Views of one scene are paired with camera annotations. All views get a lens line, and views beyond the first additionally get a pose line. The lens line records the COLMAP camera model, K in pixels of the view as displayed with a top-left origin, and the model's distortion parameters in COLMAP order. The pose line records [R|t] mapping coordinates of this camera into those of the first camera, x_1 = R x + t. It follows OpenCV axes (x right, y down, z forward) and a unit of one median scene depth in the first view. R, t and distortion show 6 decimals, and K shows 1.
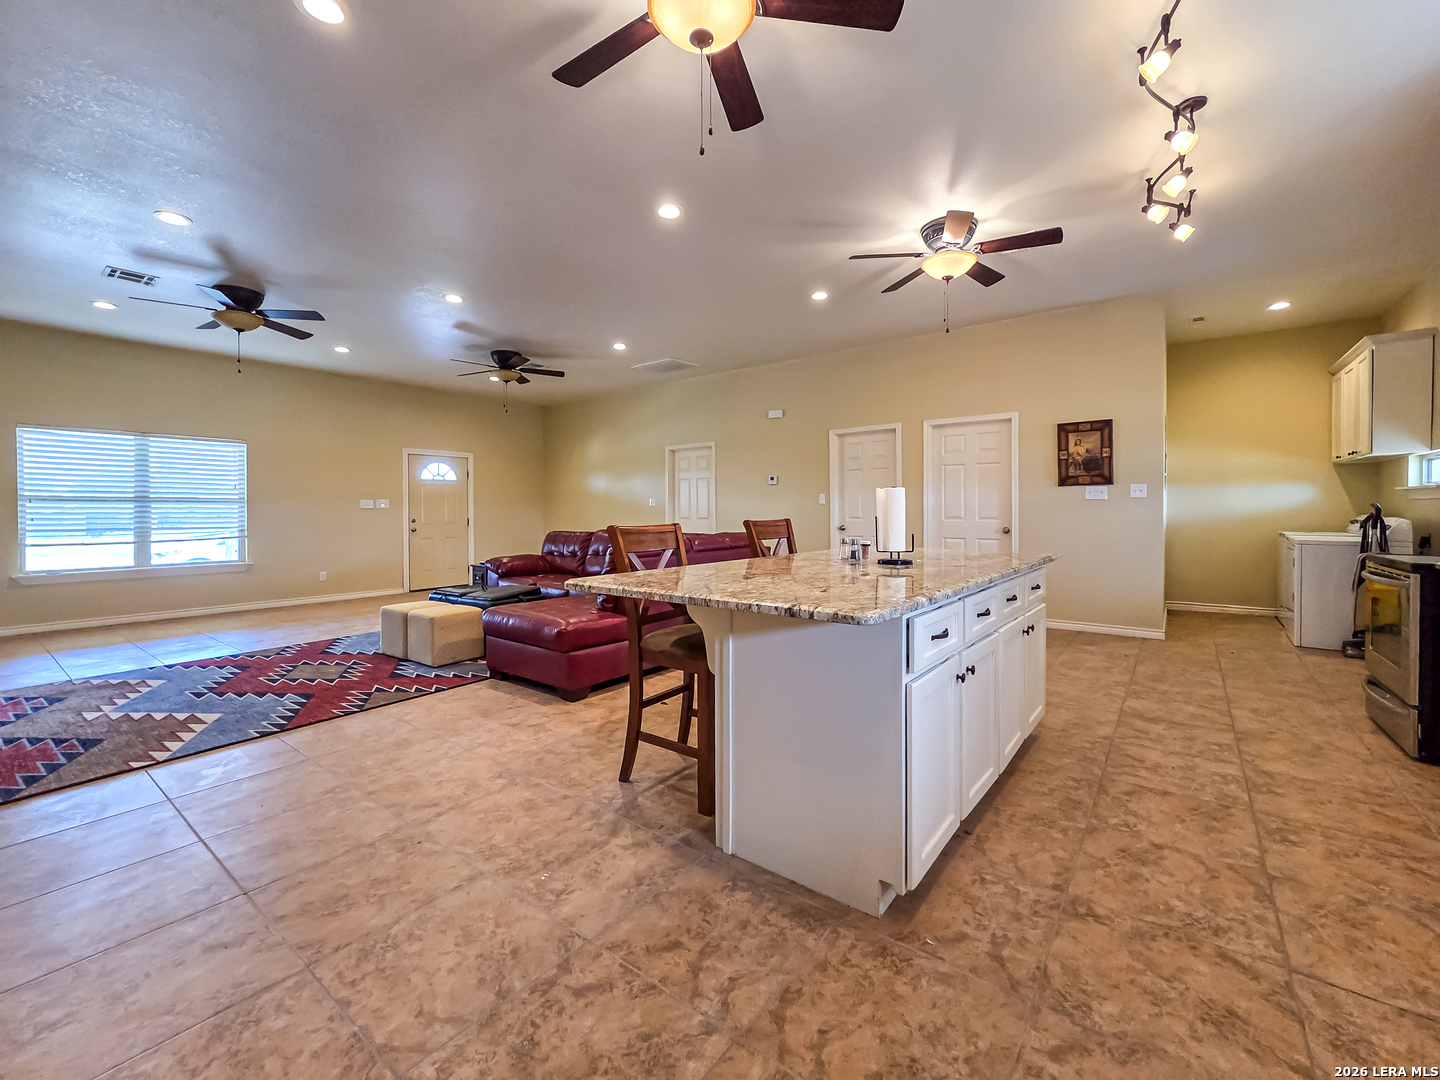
lens RADIAL K [[596.7, 0, 719.7], [0, 596.7, 510.4], [0, 0, 1]] dist [-0.000483, 0.000136]
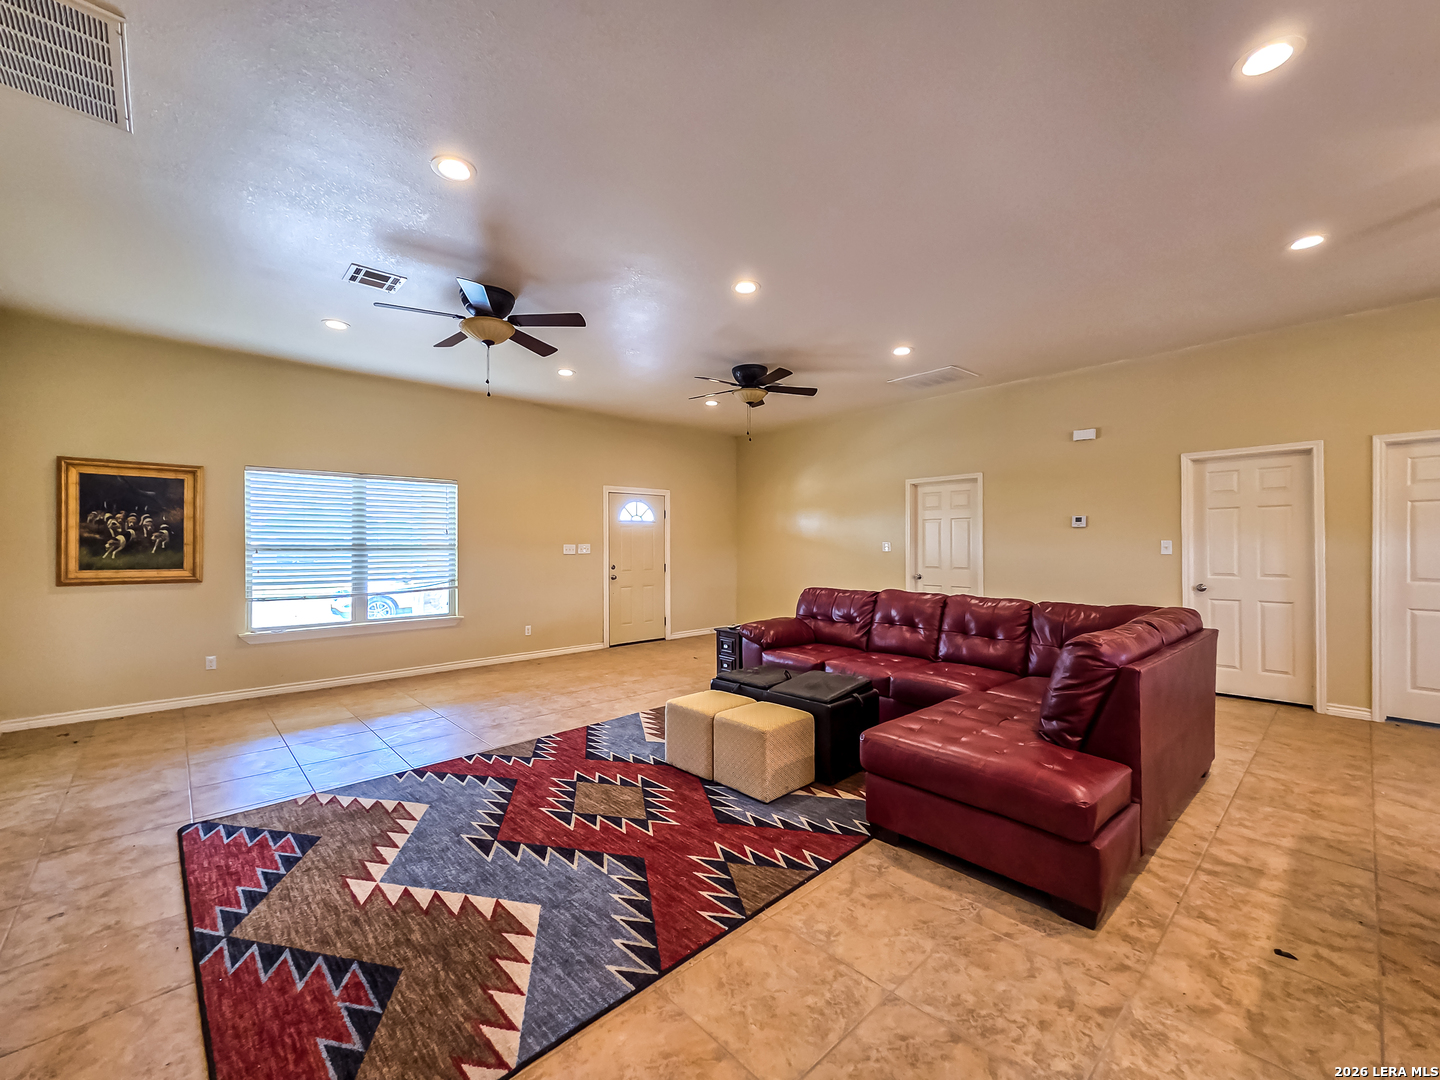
lens RADIAL K [[592.4, 0, 720.0], [0, 592.4, 540.0], [0, 0, 1]] dist [0.002130, 0.000085]
pose [[0.985576, 0.001681, -0.169224, -0.271833], [-0.002422, 0.999988, -0.004172, -0.026412], [0.169215, 0.004521, 0.985569, 0.202882]]
